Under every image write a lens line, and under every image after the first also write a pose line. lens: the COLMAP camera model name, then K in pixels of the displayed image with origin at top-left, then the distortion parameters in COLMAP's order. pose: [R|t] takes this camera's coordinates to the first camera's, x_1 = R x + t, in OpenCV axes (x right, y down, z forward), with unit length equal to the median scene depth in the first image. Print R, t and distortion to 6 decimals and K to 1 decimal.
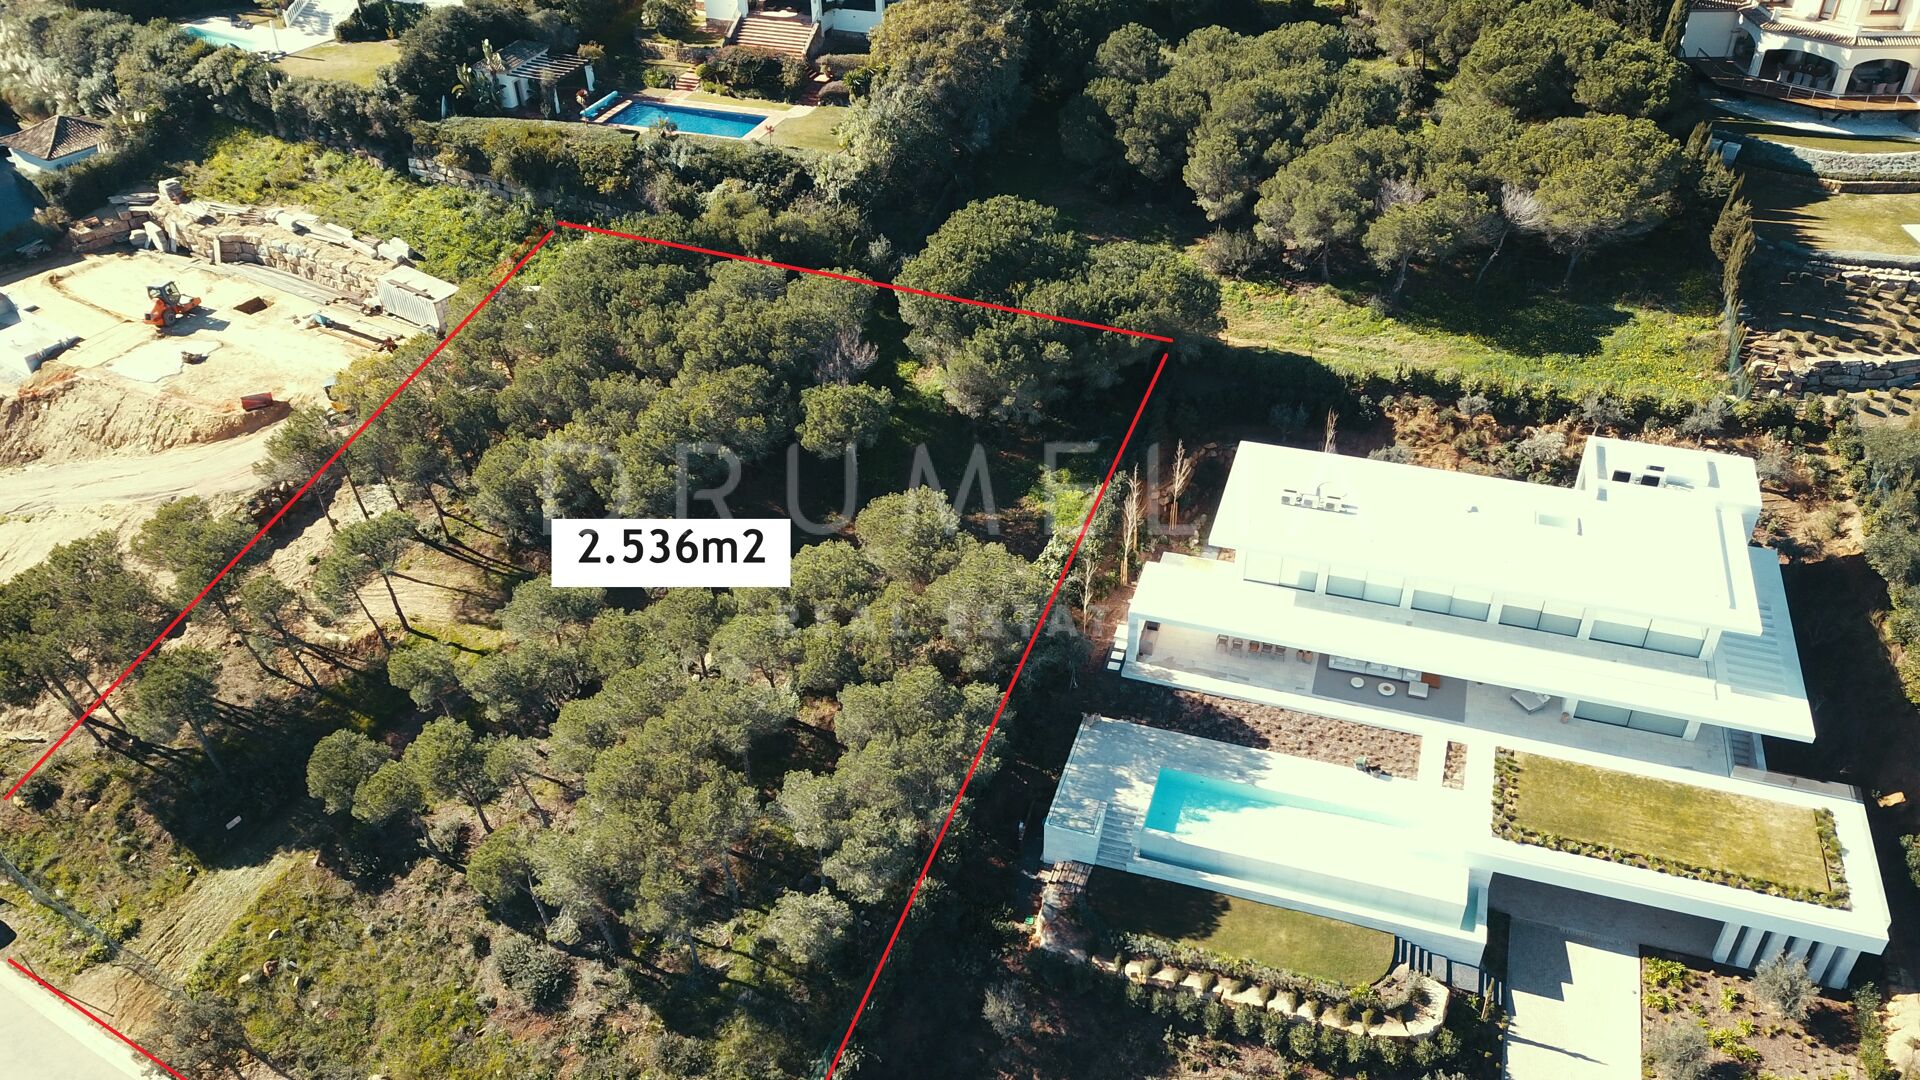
lens RADIAL K [[1449.9, 0, 953.6], [0, 1449.9, 551.4], [0, 0, 1]] dist [0.003483, 0.005778]
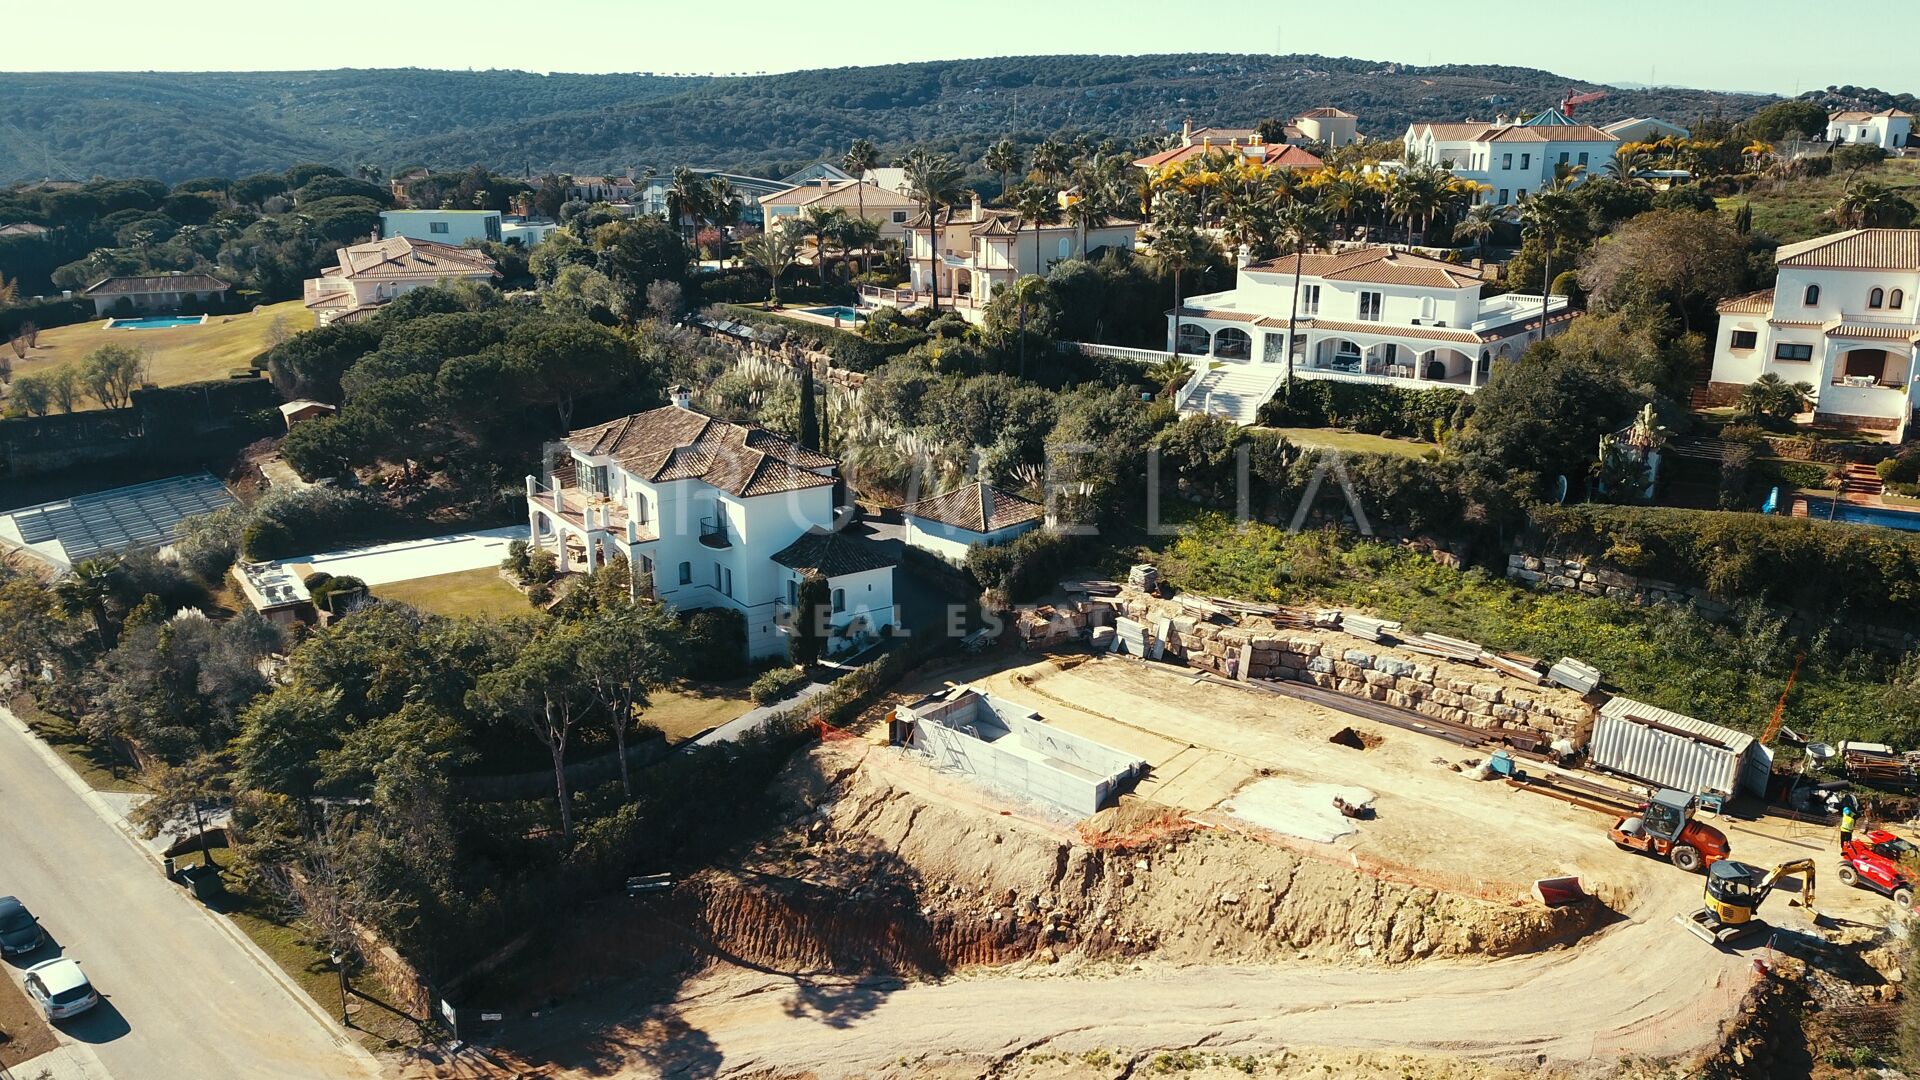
lens RADIAL K [[1449.9, 0, 953.6], [0, 1449.9, 551.4], [0, 0, 1]] dist [0.003483, 0.005778]
pose [[0.987607, 0.061337, -0.144467, -0.609572], [-0.106745, 0.937299, -0.331778, -0.009211], [0.115059, 0.343087, 0.932230, 0.345359]]
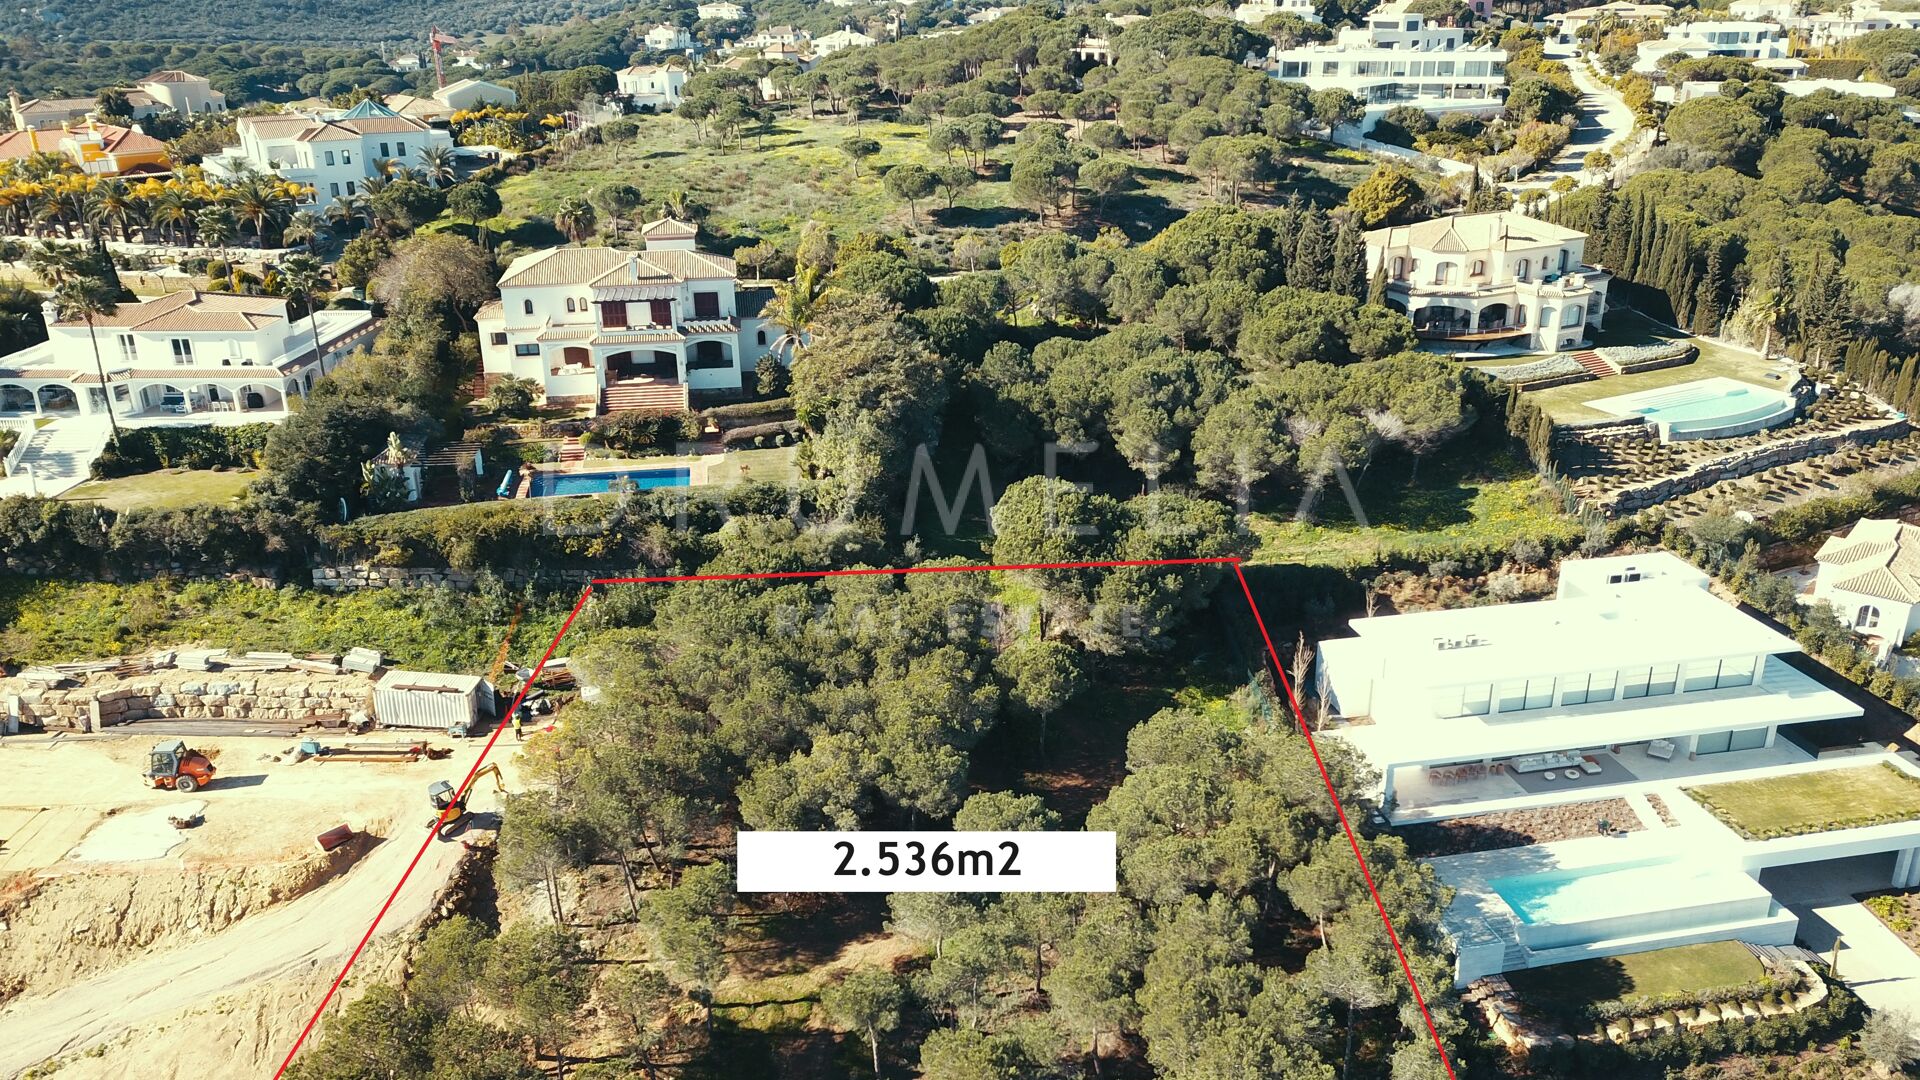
lens RADIAL K [[1449.9, 0, 953.6], [0, 1449.9, 551.4], [0, 0, 1]] dist [0.003483, 0.005778]
pose [[0.874217, -0.170819, 0.454496, -0.489241], [0.285483, 0.938006, -0.196580, 0.008581], [-0.392740, 0.301604, 0.868787, 0.070426]]
